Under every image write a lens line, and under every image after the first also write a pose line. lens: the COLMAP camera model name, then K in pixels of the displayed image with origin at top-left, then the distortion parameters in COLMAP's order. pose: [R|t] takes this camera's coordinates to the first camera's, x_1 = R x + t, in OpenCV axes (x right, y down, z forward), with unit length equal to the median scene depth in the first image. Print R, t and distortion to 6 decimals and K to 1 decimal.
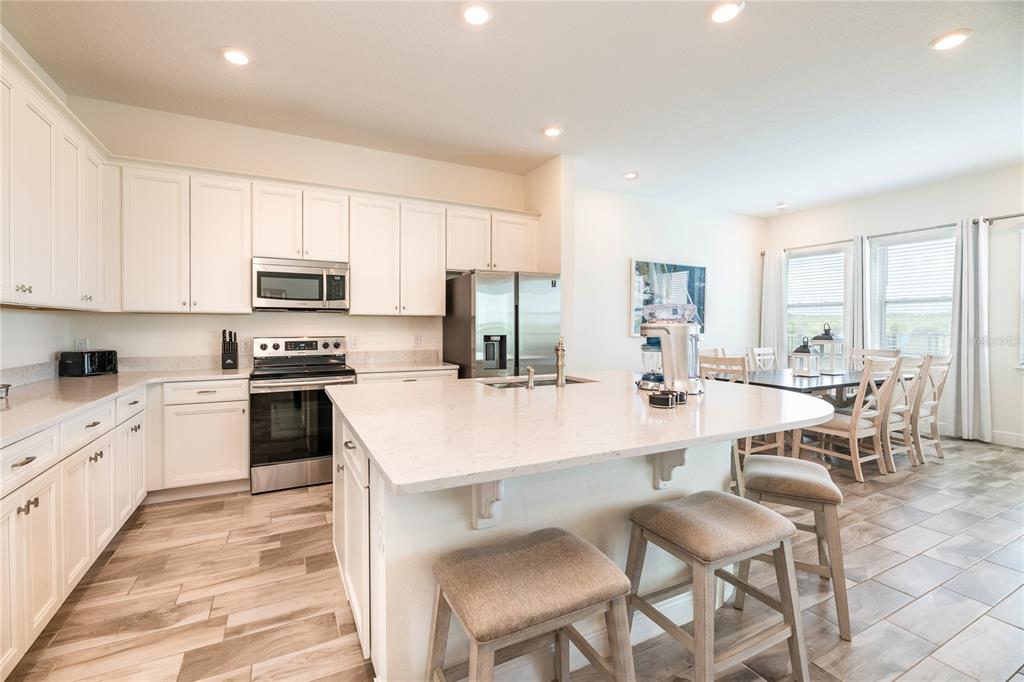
lens RADIAL K [[451.6, 0, 513.7], [0, 451.6, 333.5], [0, 0, 1]] dist [-0.005160, -0.000954]
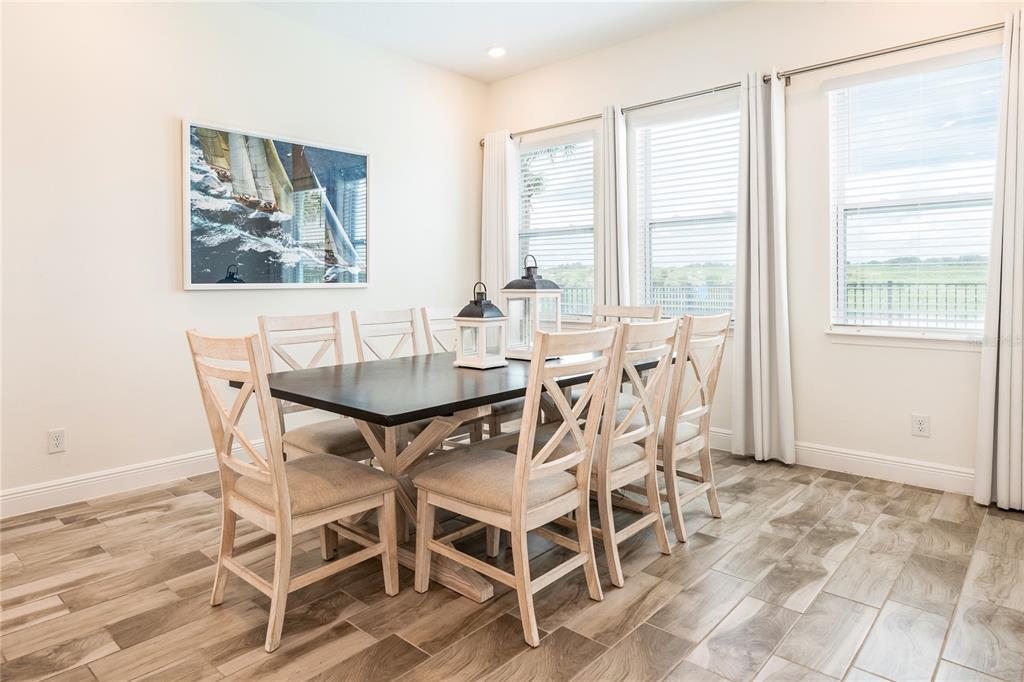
lens RADIAL K [[606.8, 0, 495.7], [0, 606.8, 287.5], [0, 0, 1]] dist [0.003965, 0.001560]
pose [[0.938110, -0.011055, 0.346161, 0.437060], [0.014179, 0.999878, -0.006495, 0.016913], [-0.346047, 0.011002, 0.938153, 0.397696]]
